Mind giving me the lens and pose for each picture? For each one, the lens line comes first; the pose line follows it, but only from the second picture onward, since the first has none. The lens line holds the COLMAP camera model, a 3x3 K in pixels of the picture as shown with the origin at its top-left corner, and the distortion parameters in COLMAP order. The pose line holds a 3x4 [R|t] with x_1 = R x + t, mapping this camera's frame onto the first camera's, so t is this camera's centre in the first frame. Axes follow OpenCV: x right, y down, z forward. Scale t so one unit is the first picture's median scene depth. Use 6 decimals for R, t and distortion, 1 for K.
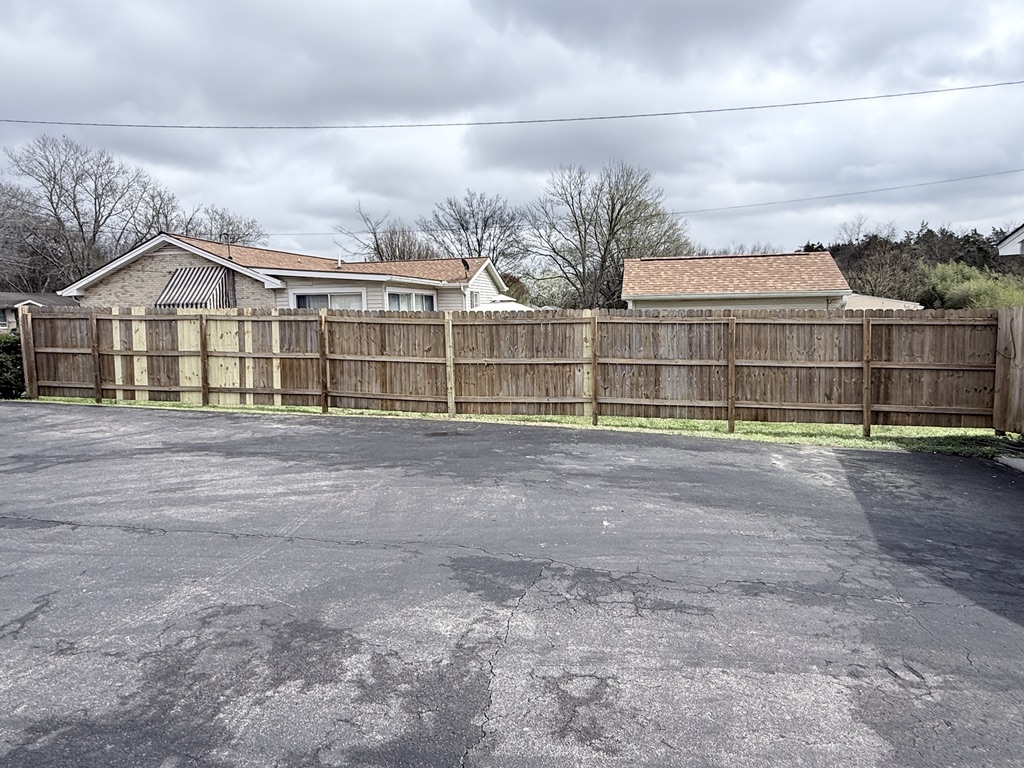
lens RADIAL K [[646.0, 0, 522.6], [0, 646.0, 359.1], [0, 0, 1]] dist [0.000806, 0.000936]
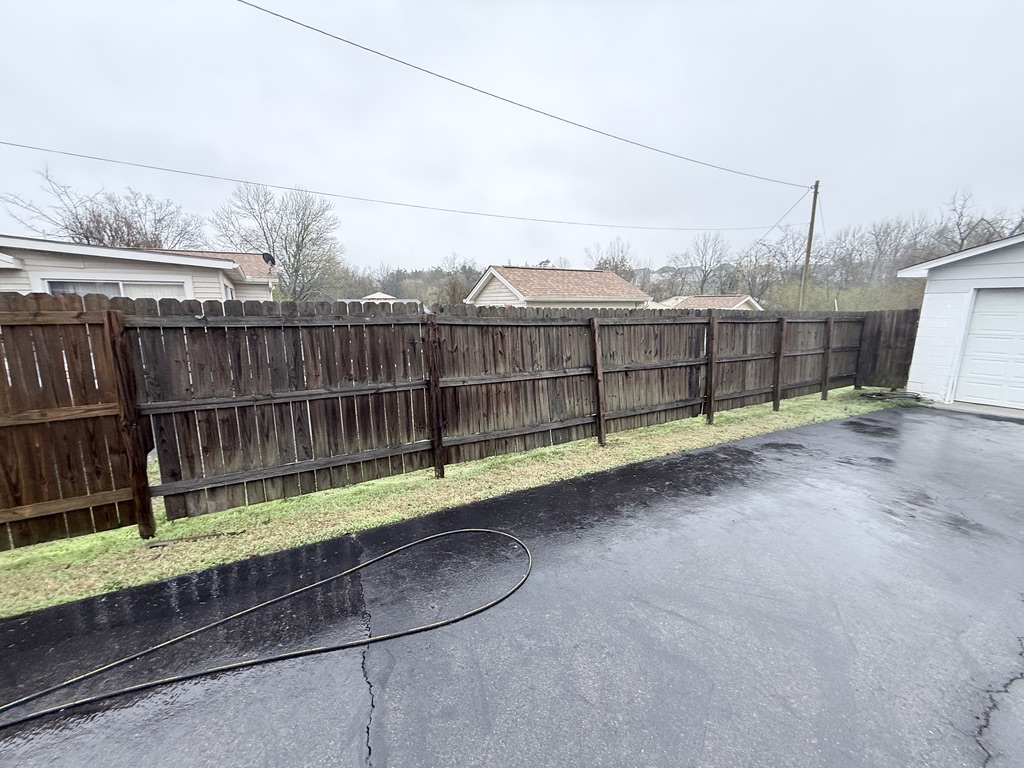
lens RADIAL K [[416.2, 0, 552.5], [0, 416.2, 363.9], [0, 0, 1]] dist [-0.000718, -0.000008]
pose [[0.742362, -0.078226, 0.665417, -0.563582], [0.042869, 0.996671, 0.069342, -0.050244], [-0.668627, -0.022951, 0.743244, 0.761130]]
